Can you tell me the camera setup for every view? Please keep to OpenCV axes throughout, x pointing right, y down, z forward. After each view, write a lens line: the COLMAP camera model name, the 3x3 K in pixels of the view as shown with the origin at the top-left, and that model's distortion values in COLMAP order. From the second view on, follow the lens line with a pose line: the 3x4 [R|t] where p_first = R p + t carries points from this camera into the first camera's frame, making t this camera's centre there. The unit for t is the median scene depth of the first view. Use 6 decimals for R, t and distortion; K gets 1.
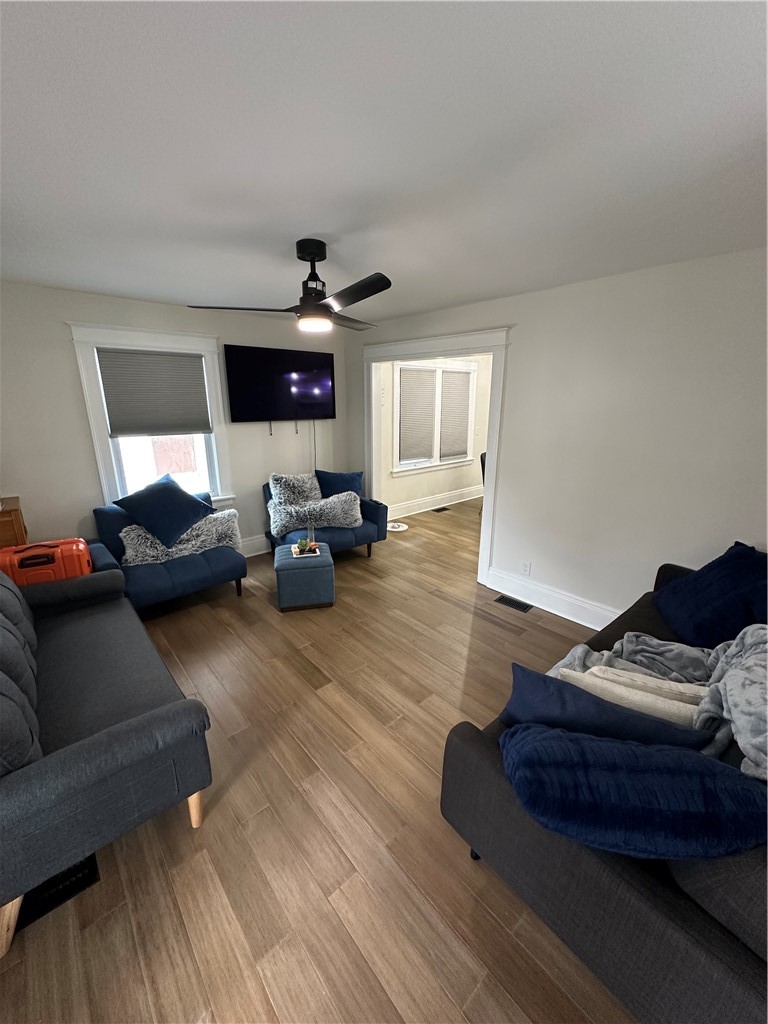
lens RADIAL K [[406.0, 0, 382.0], [0, 406.0, 511.4], [0, 0, 1]] dist [-0.007983, 0.000040]
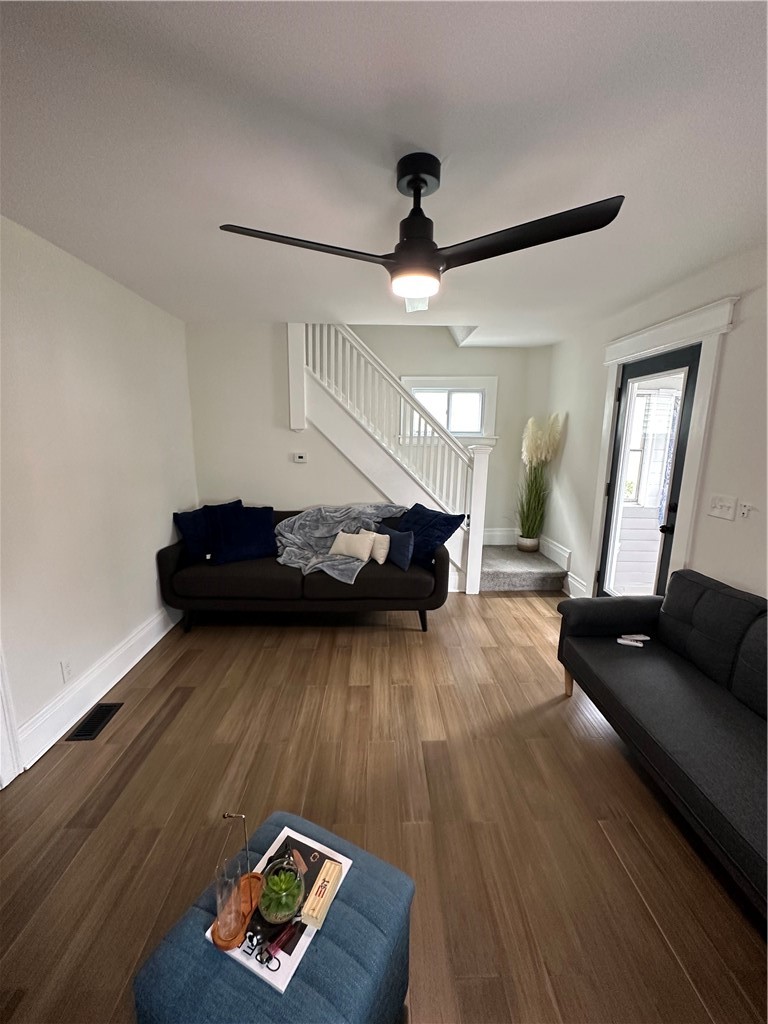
lens RADIAL K [[406.0, 0, 382.0], [0, 406.0, 511.4], [0, 0, 1]] dist [-0.007983, 0.000040]
pose [[-0.760372, -0.130003, 0.636344, -0.595861], [0.166294, 0.908136, 0.384234, -0.379329], [-0.627838, 0.397981, -0.668902, 1.615387]]
